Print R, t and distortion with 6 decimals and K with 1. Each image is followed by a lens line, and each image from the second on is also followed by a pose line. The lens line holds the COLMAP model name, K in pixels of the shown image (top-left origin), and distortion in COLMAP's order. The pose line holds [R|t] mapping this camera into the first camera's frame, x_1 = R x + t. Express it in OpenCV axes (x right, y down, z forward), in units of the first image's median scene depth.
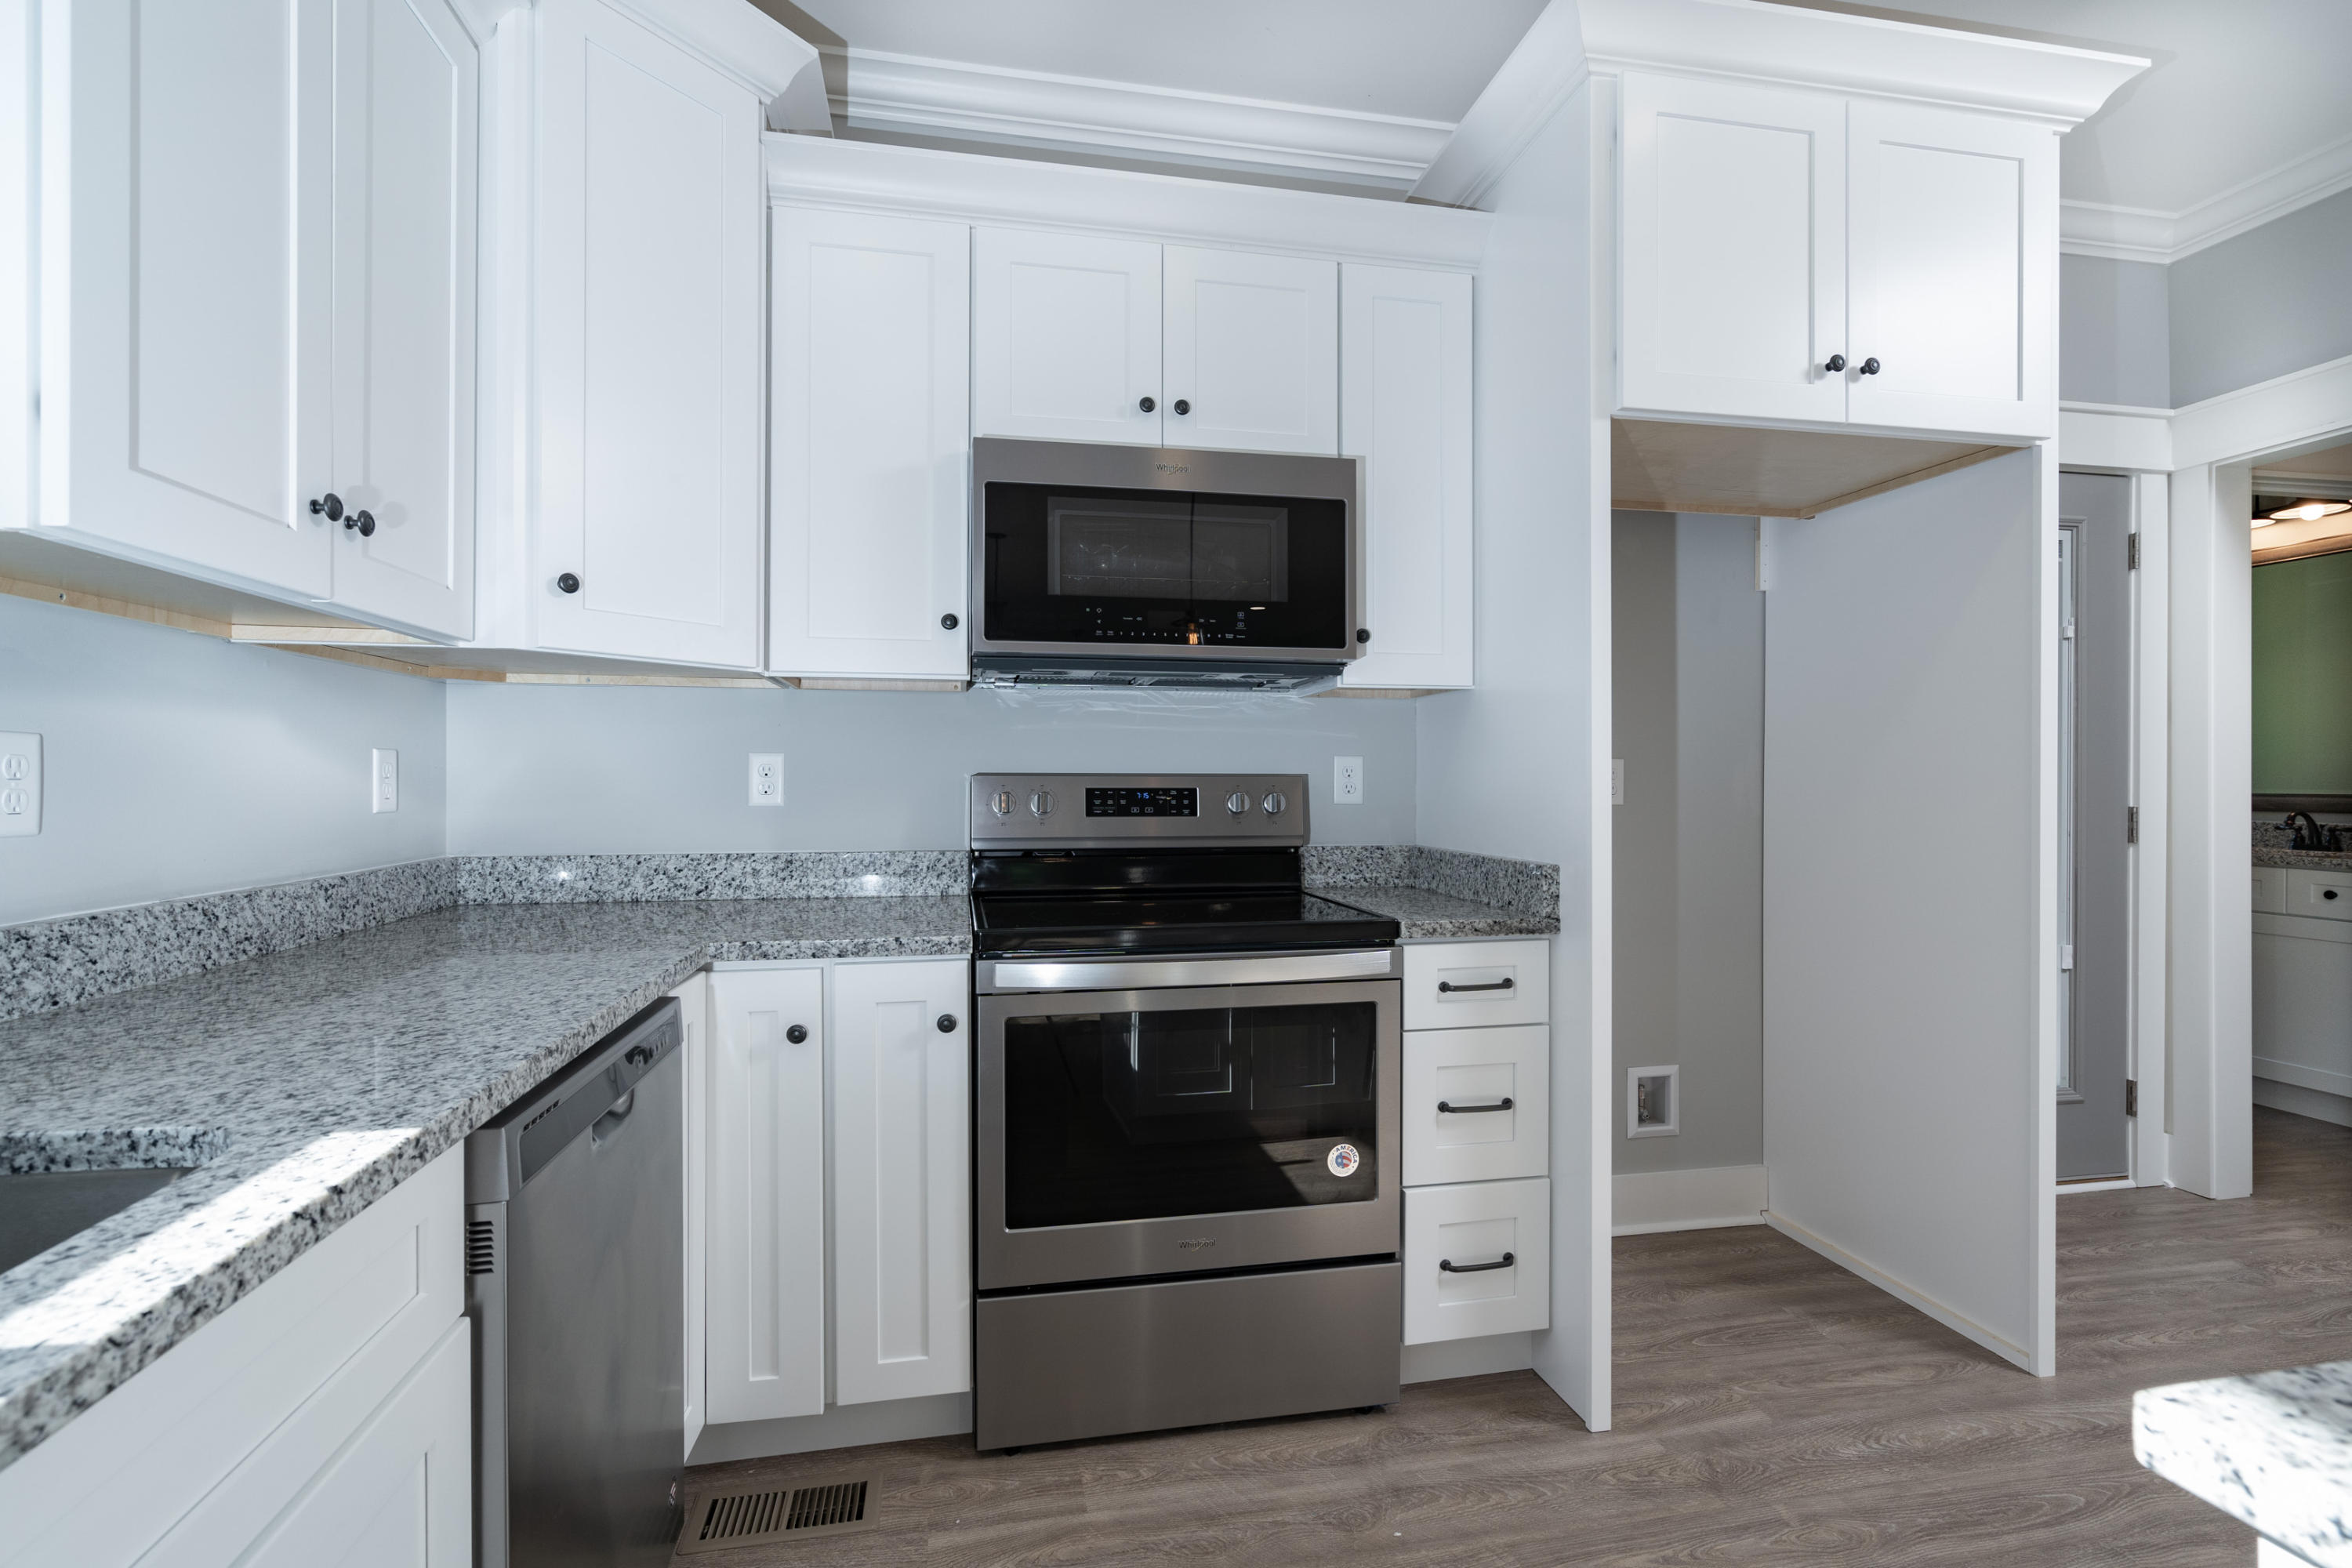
lens RADIAL K [[1078.5, 0, 1170.1], [0, 1078.5, 781.4], [0, 0, 1]] dist [-0.002825, 0.001026]
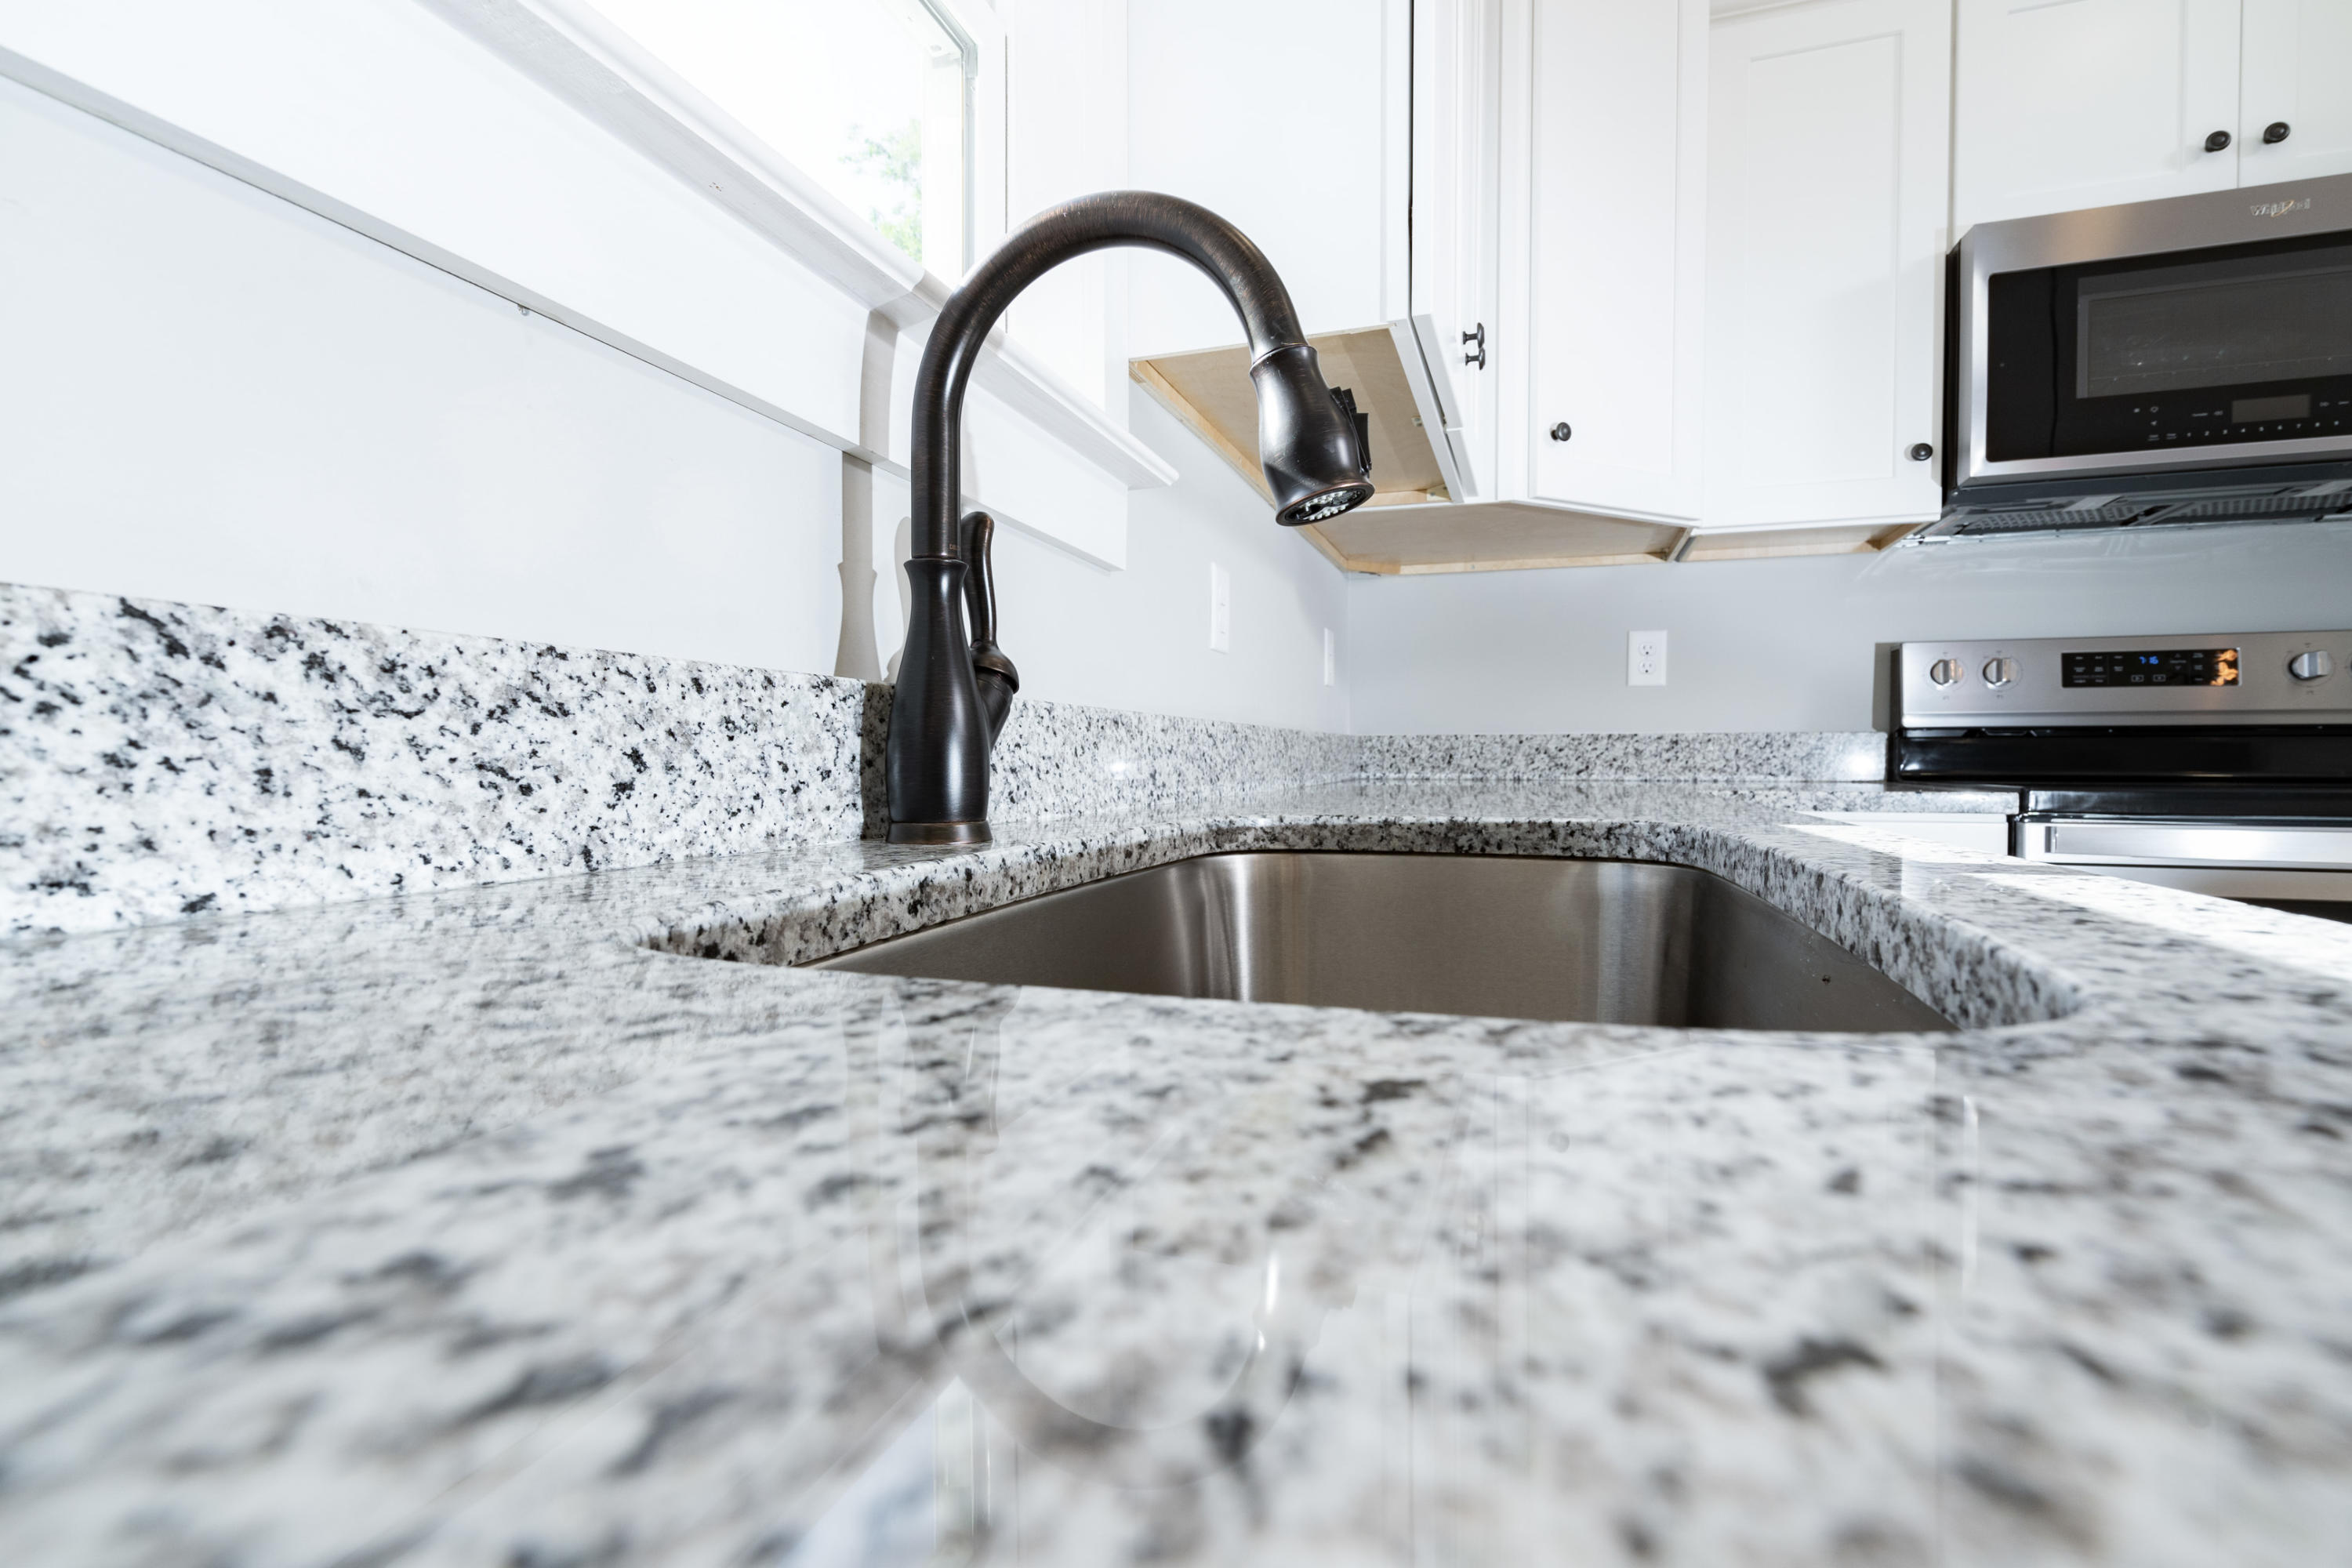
lens RADIAL K [[1065.9, 0, 1169.3], [0, 1065.9, 775.4], [0, 0, 1]] dist [0.001661, 0.000204]
pose [[0.863284, 0.007682, -0.504661, -0.298989], [-0.001020, 0.999909, 0.013476, 0.104727], [0.504718, -0.011119, 0.863213, -0.056801]]
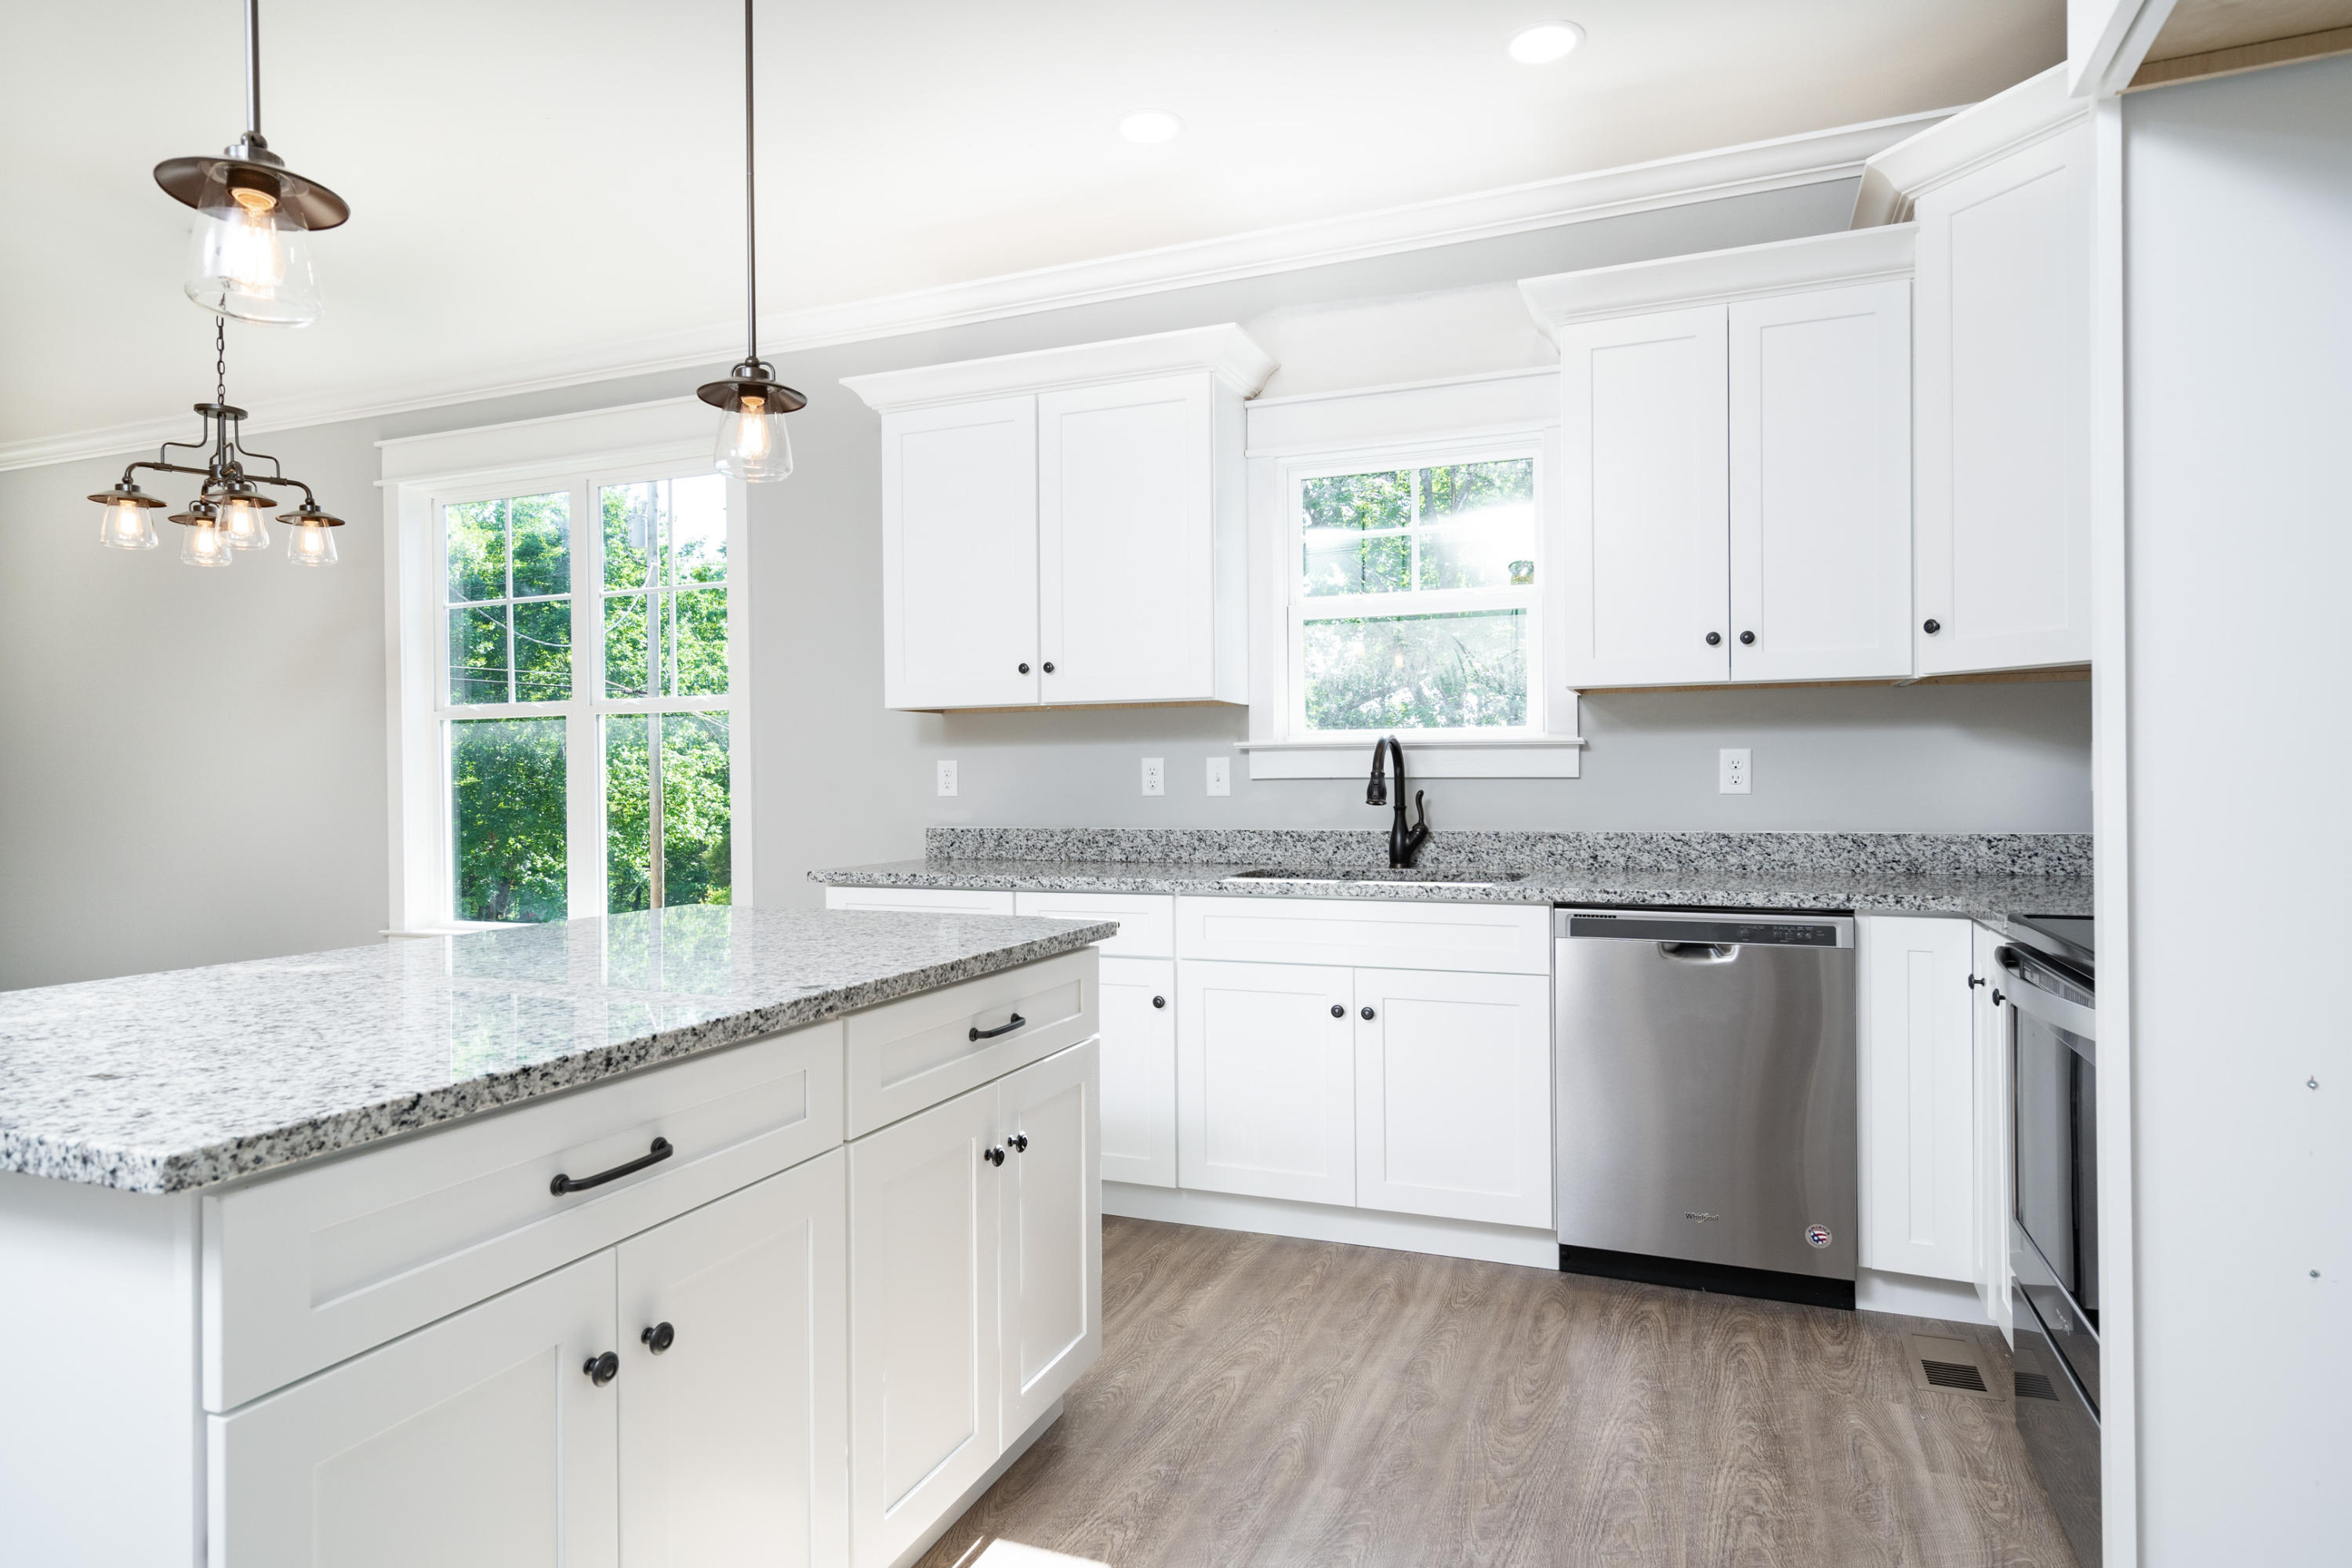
lens RADIAL K [[1279.1, 0, 1169.2], [0, 1279.1, 757.8], [0, 0, 1]] dist [-0.000021, -0.000374]
pose [[-0.548652, -0.006407, -0.836026, 1.136028], [0.010706, 0.999835, -0.014689, 0.000177], [0.835982, -0.017010, -0.548493, 0.897102]]
